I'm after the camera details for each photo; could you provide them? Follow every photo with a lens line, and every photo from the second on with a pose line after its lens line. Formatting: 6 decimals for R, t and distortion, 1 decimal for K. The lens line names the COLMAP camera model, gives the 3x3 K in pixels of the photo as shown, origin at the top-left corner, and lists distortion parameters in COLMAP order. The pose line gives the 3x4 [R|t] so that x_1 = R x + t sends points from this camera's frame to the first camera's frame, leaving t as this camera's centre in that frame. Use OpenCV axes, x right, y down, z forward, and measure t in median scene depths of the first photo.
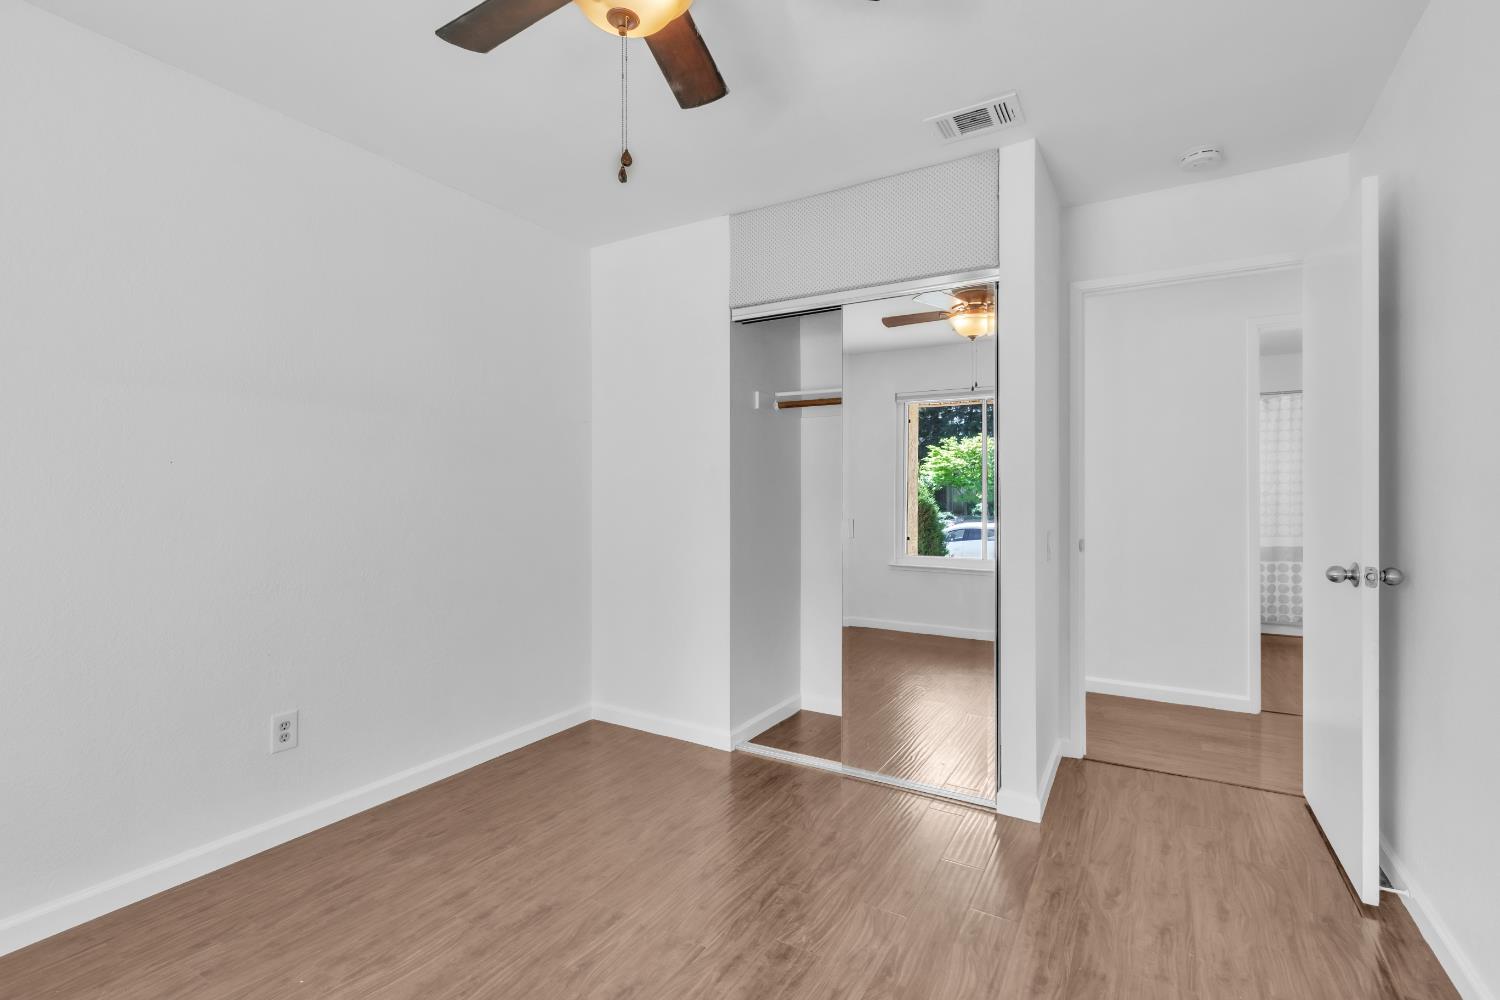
lens RADIAL K [[684.9, 0, 740.3], [0, 684.9, 493.5], [0, 0, 1]] dist [-0.003050, -0.000122]
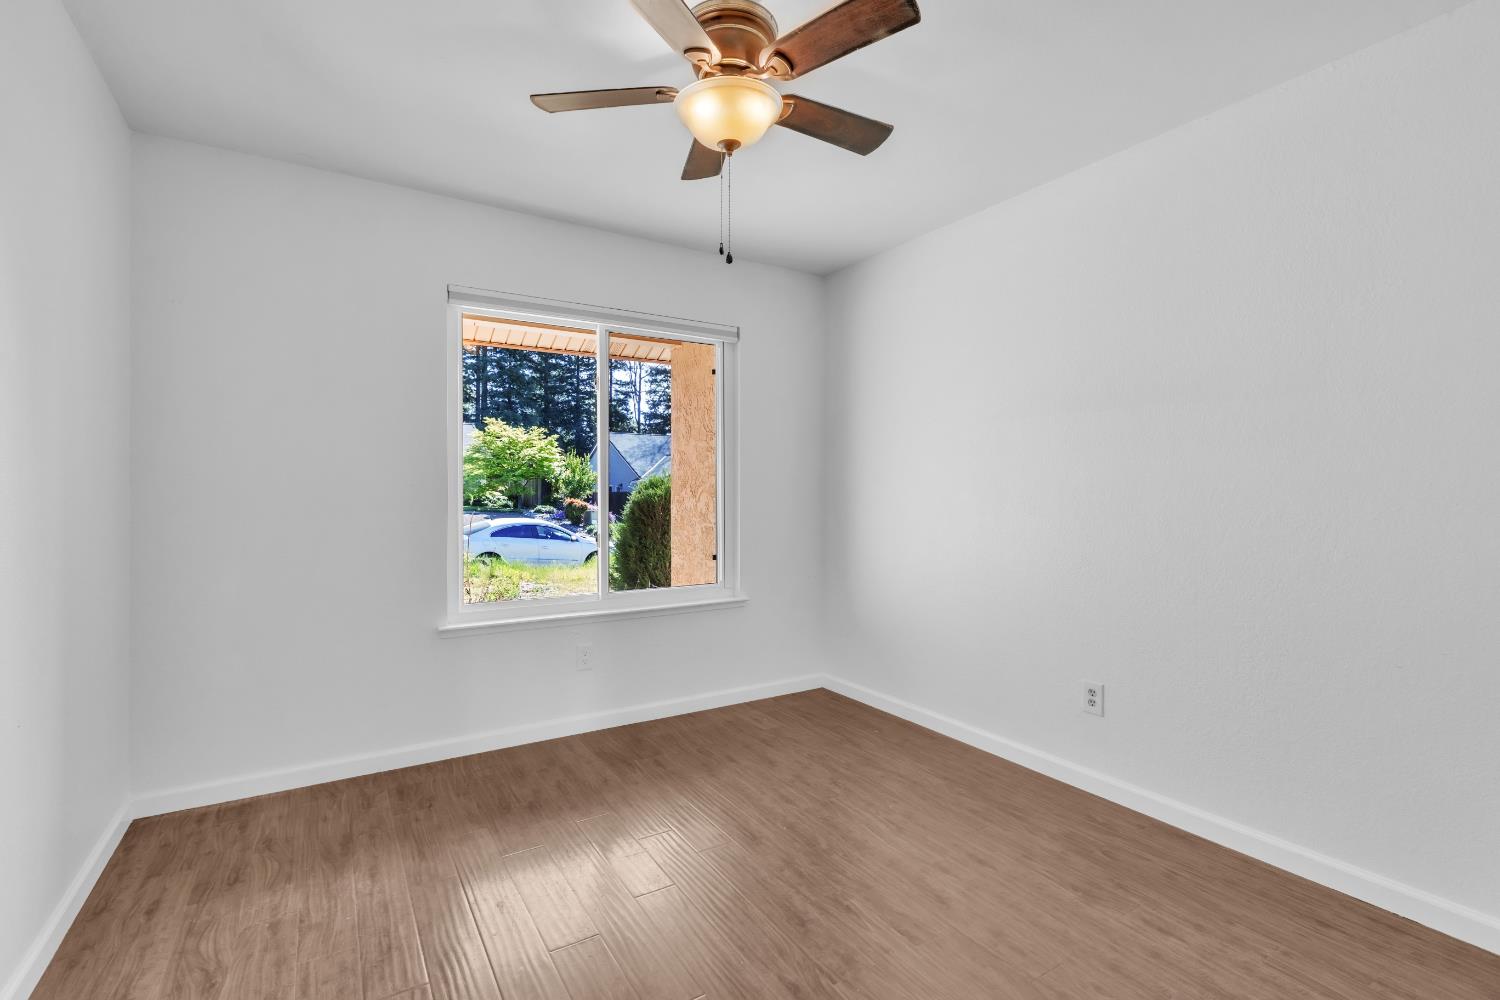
lens RADIAL K [[684.9, 0, 746.5], [0, 684.9, 497.9], [0, 0, 1]] dist [-0.003050, -0.000122]
pose [[-0.462529, 0.011763, -0.886526, 0.636340], [0.000033, 0.999912, 0.013251, -0.005398], [0.886604, 0.006100, -0.462489, 1.029149]]
